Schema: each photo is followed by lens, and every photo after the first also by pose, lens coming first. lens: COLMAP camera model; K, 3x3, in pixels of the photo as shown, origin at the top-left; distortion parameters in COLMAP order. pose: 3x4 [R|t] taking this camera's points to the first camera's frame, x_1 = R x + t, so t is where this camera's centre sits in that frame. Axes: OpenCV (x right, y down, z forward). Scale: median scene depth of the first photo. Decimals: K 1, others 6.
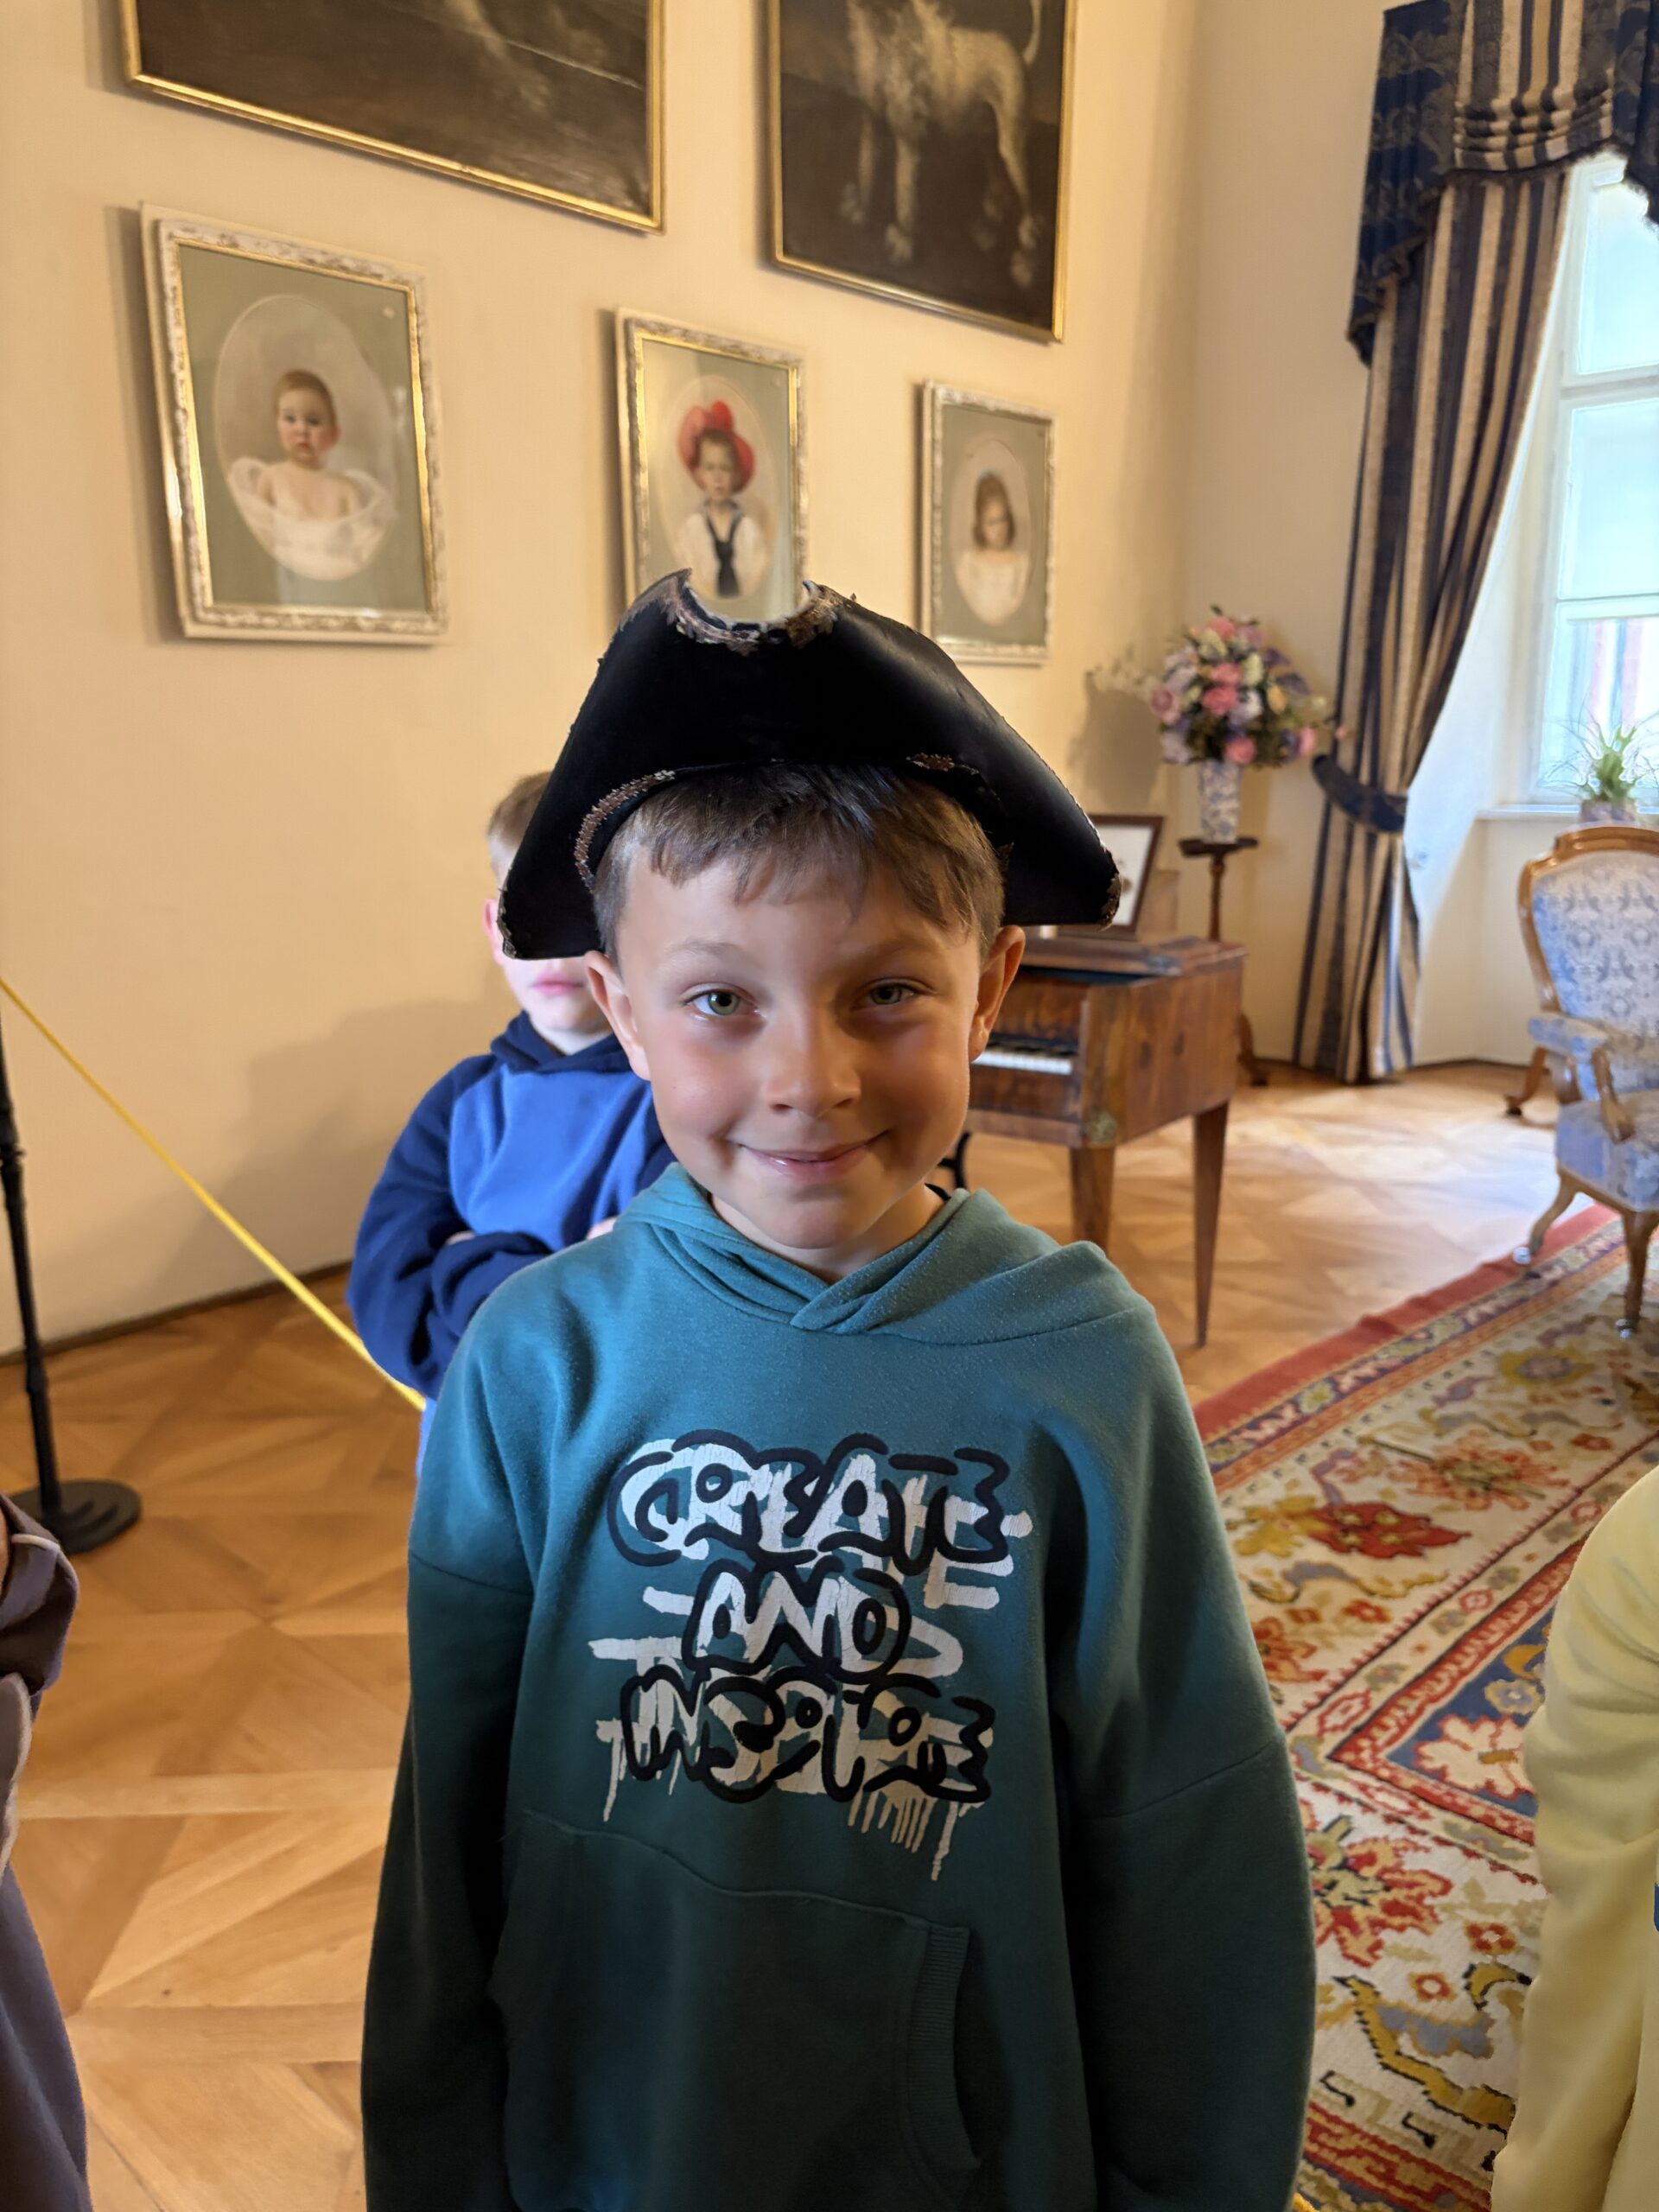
lens RADIAL K [[1691.2, 0, 833.8], [0, 1691.2, 1099.7], [0, 0, 1]] dist [0.028628, -0.008958]
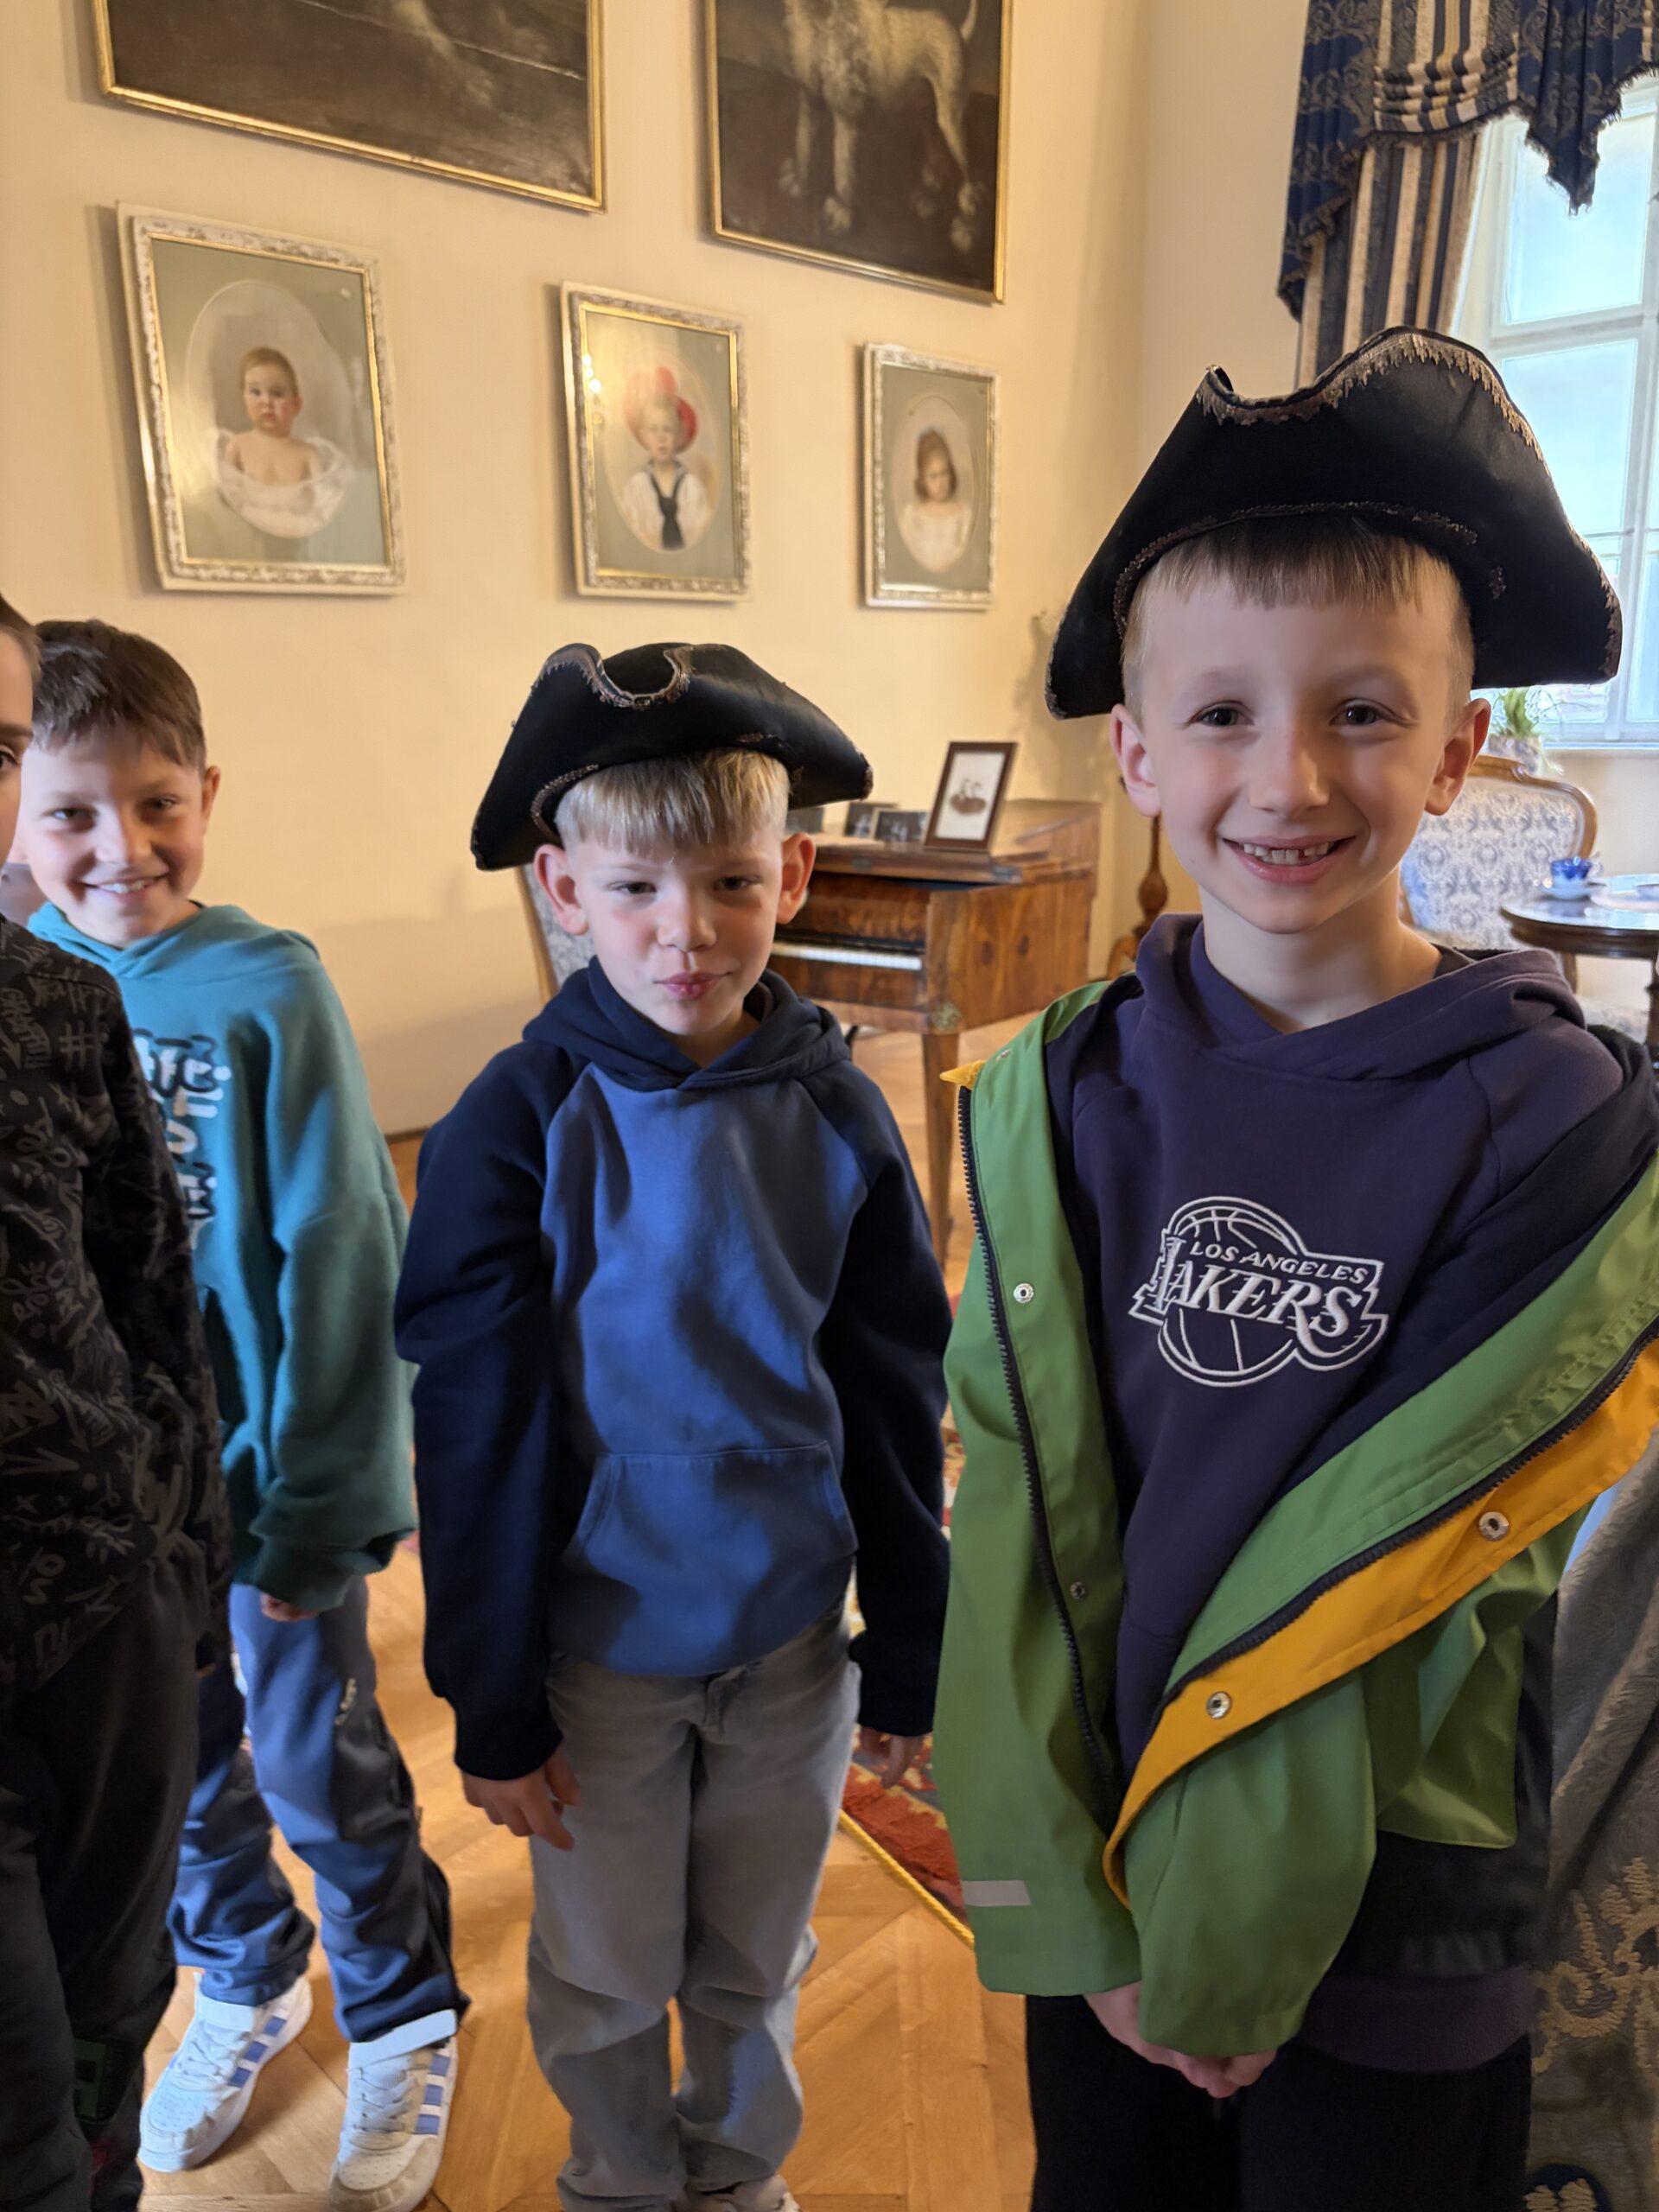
lens RADIAL K [[1691.2, 0, 821.5], [0, 1691.2, 1097.6], [0, 0, 1]] dist [0.028628, -0.008958]
pose [[0.999313, 0.001645, -0.037019, 0.085374], [-0.000706, 0.999678, 0.025378, 0.030978], [0.037049, -0.025334, 0.998992, -0.103842]]
